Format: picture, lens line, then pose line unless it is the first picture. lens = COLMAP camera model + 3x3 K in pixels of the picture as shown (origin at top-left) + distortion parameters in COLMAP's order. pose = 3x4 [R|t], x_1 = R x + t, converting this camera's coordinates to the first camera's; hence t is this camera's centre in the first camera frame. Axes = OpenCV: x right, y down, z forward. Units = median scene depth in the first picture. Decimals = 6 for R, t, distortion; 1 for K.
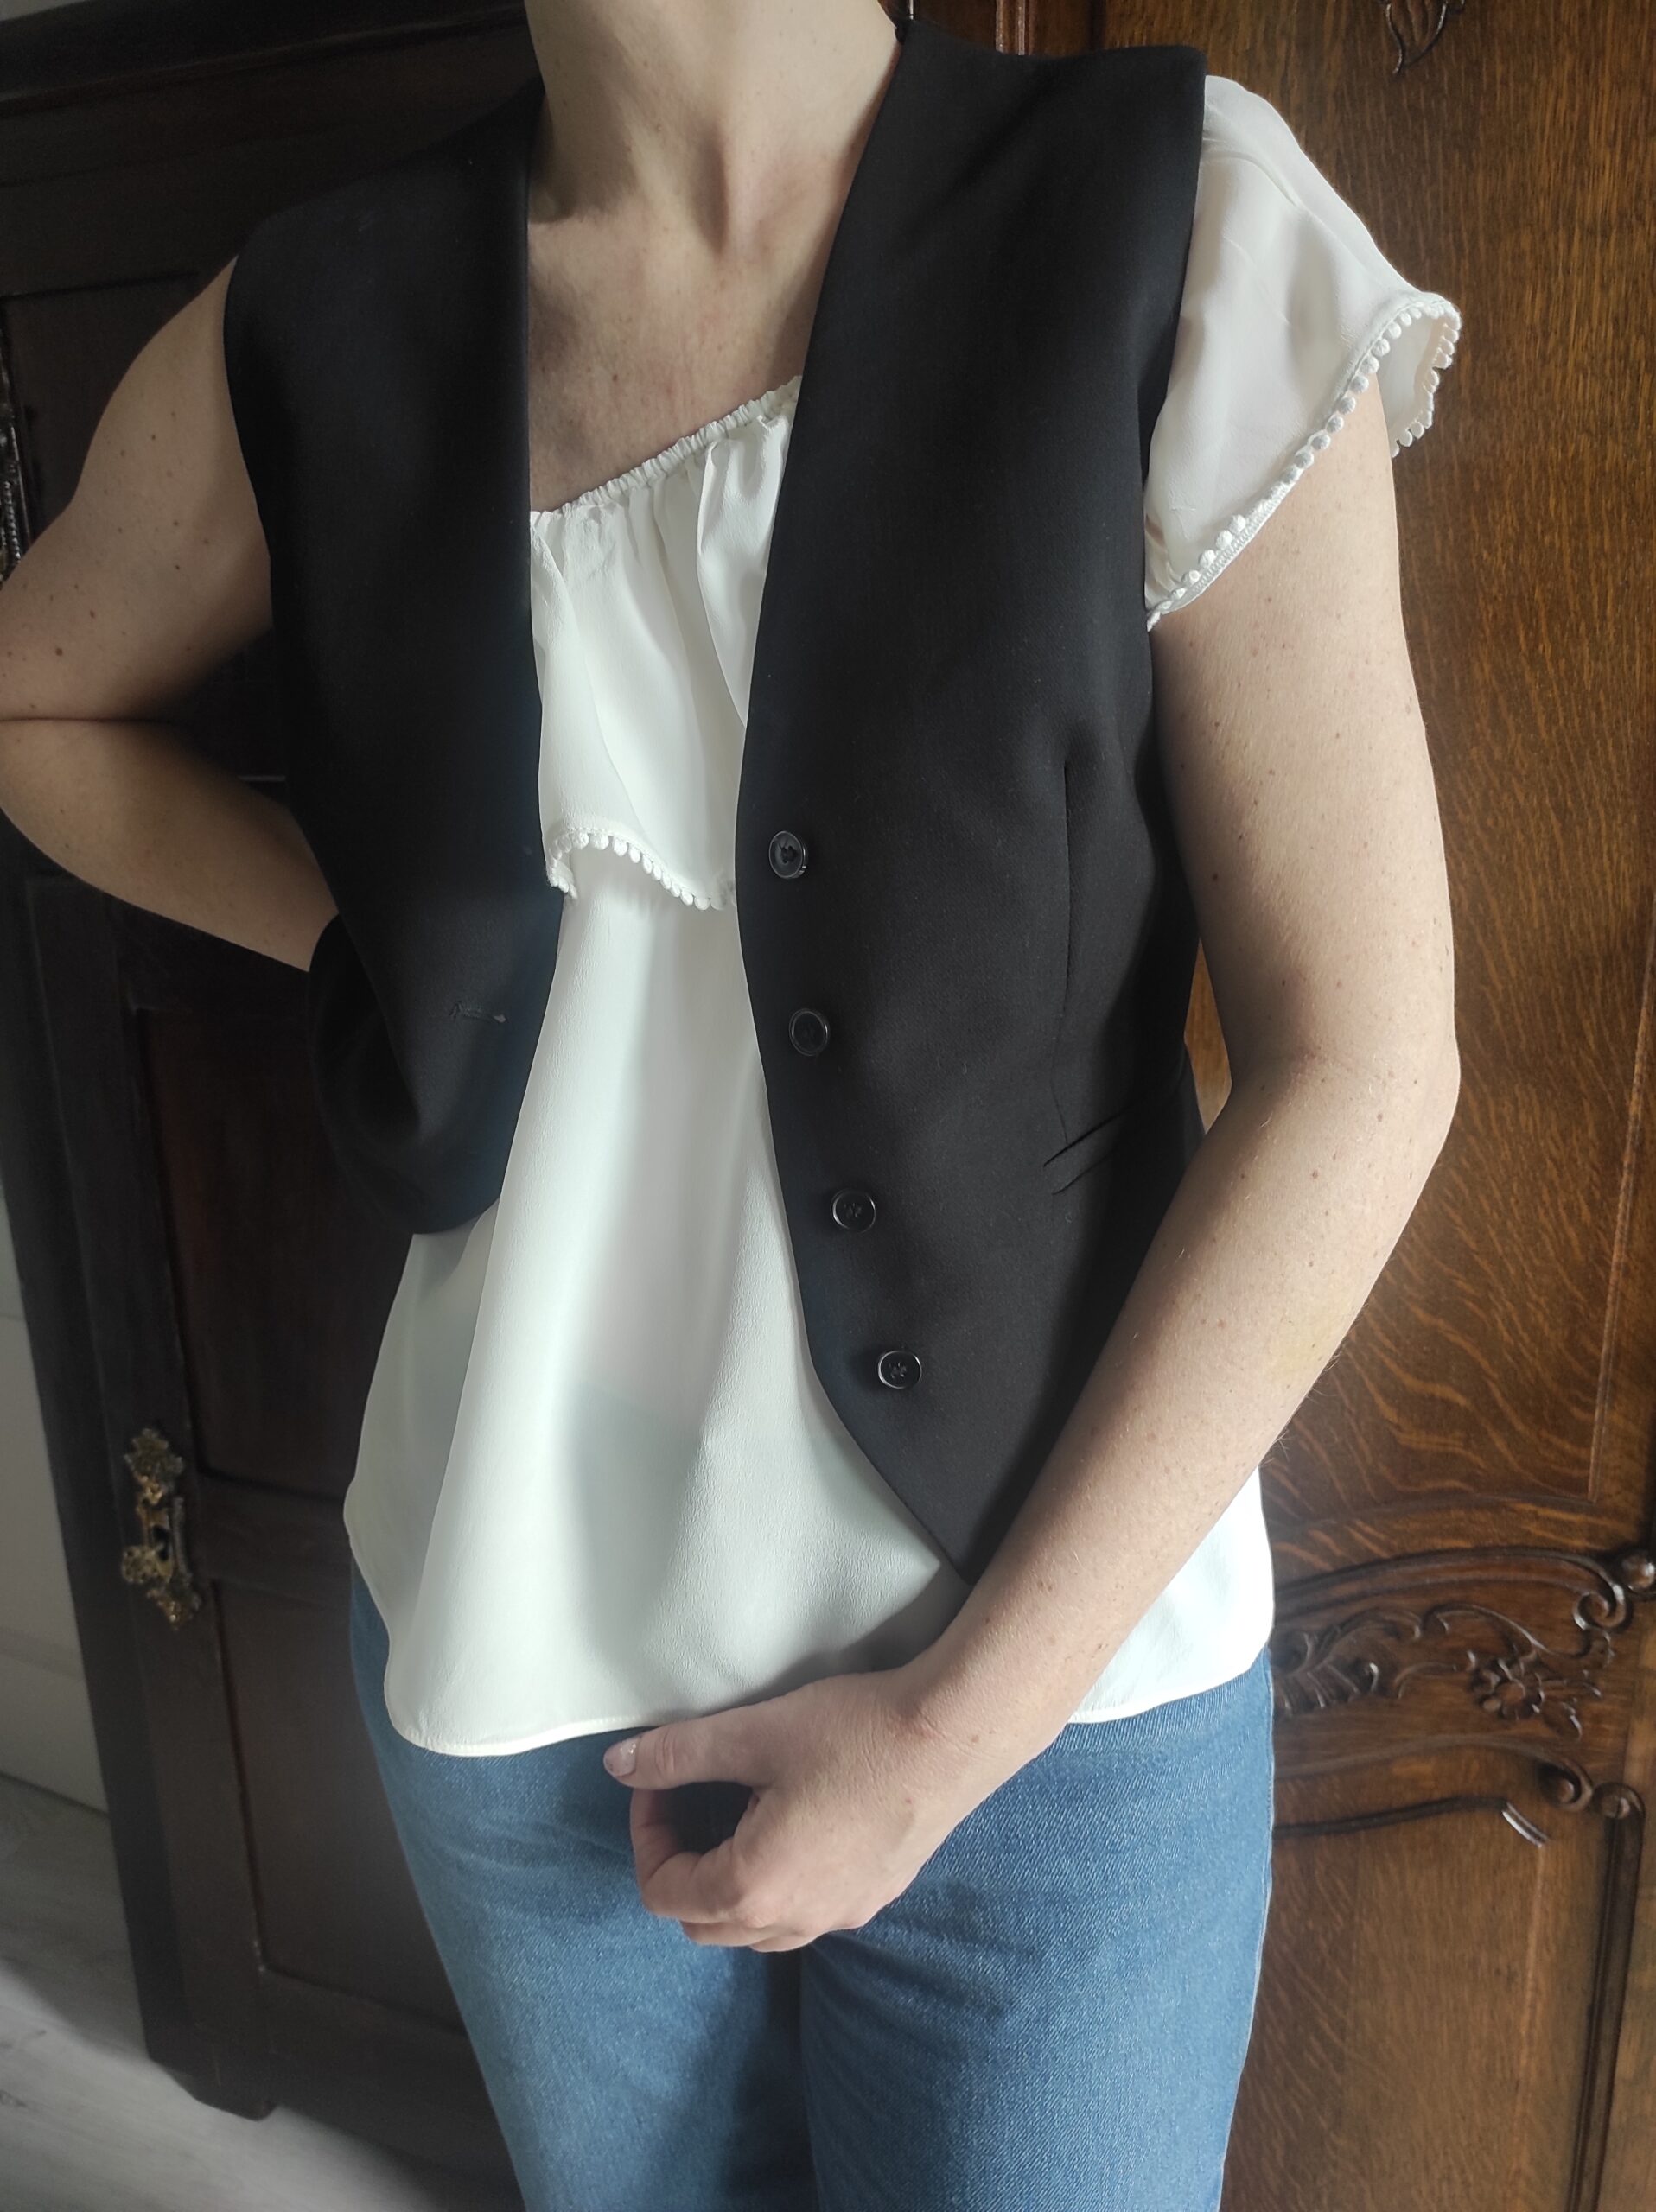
lens RADIAL K [[1617.4, 0, 837.8], [0, 1617.4, 1078.4], [0, 0, 1]] dist [-0.008670, 0.007750]
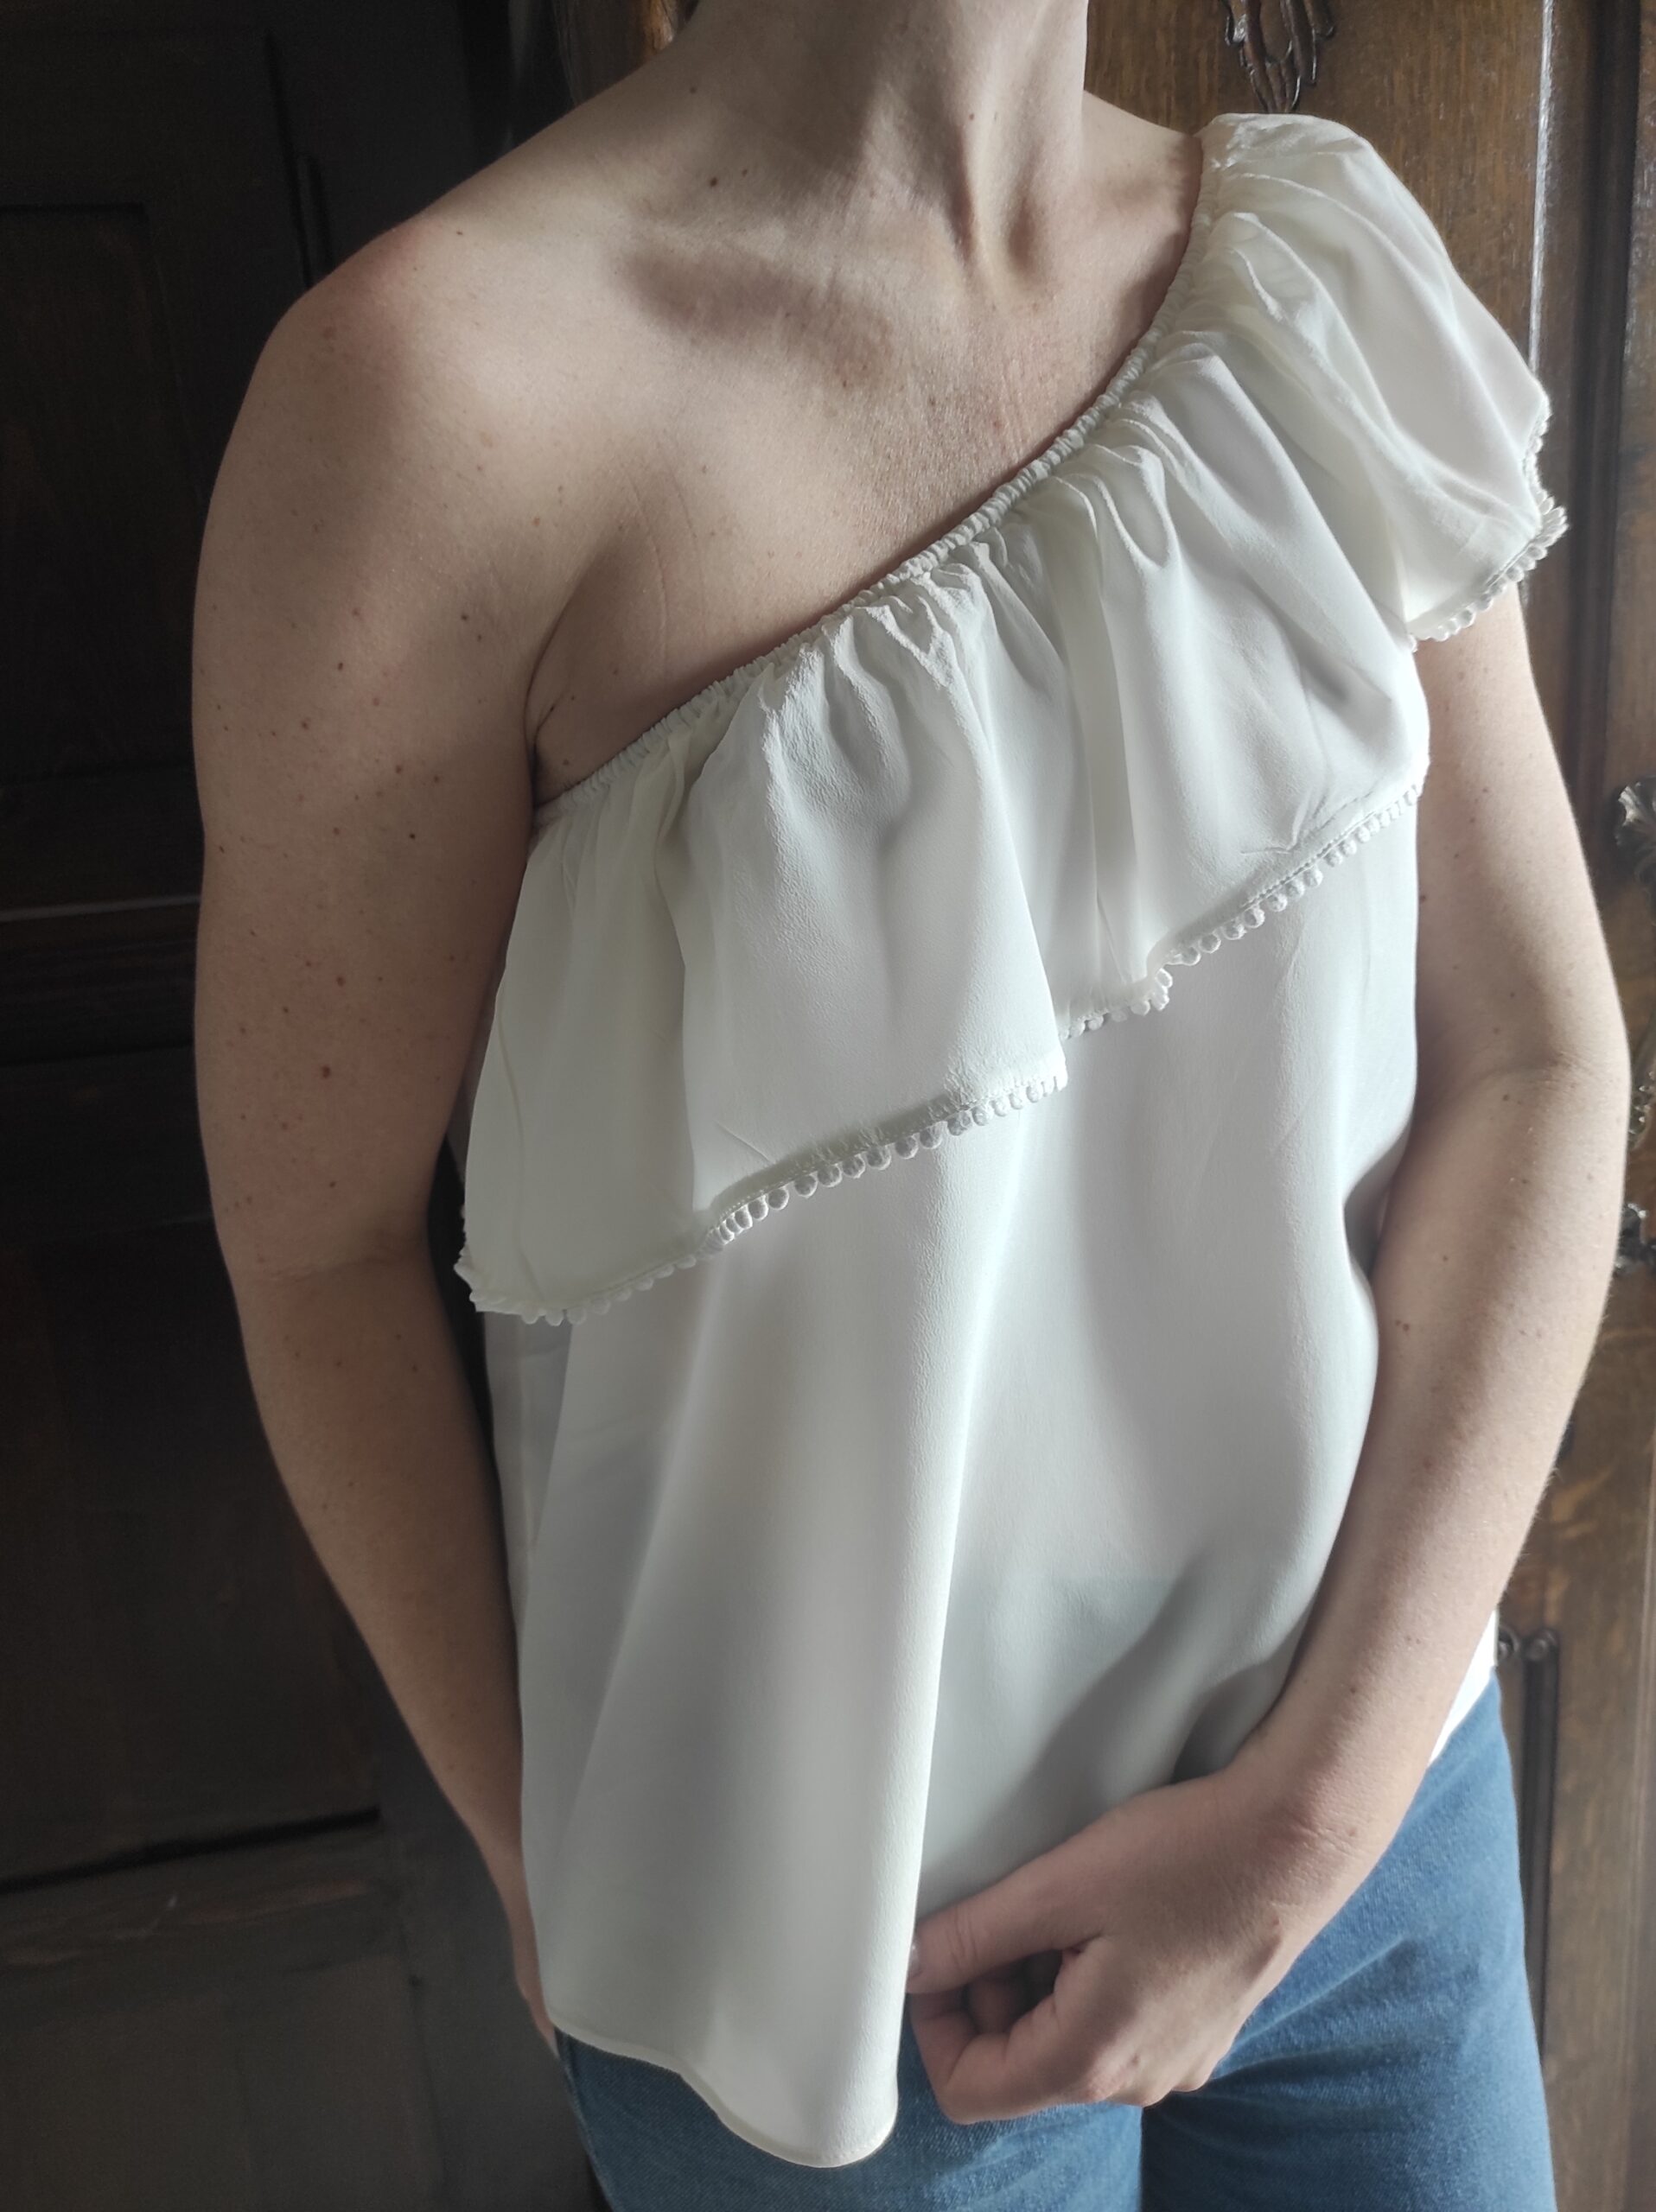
lens RADIAL K [[1617.4, 0, 845.5], [0, 1617.4, 1084.4], [0, 0, 1]] dist [-0.008670, 0.007750]
pose [[0.856603, -0.181173, 0.483123, -0.442492], [0.186540, 0.981735, 0.037409, -0.084065], [-0.481076, 0.058077, 0.874753, 0.201191]]
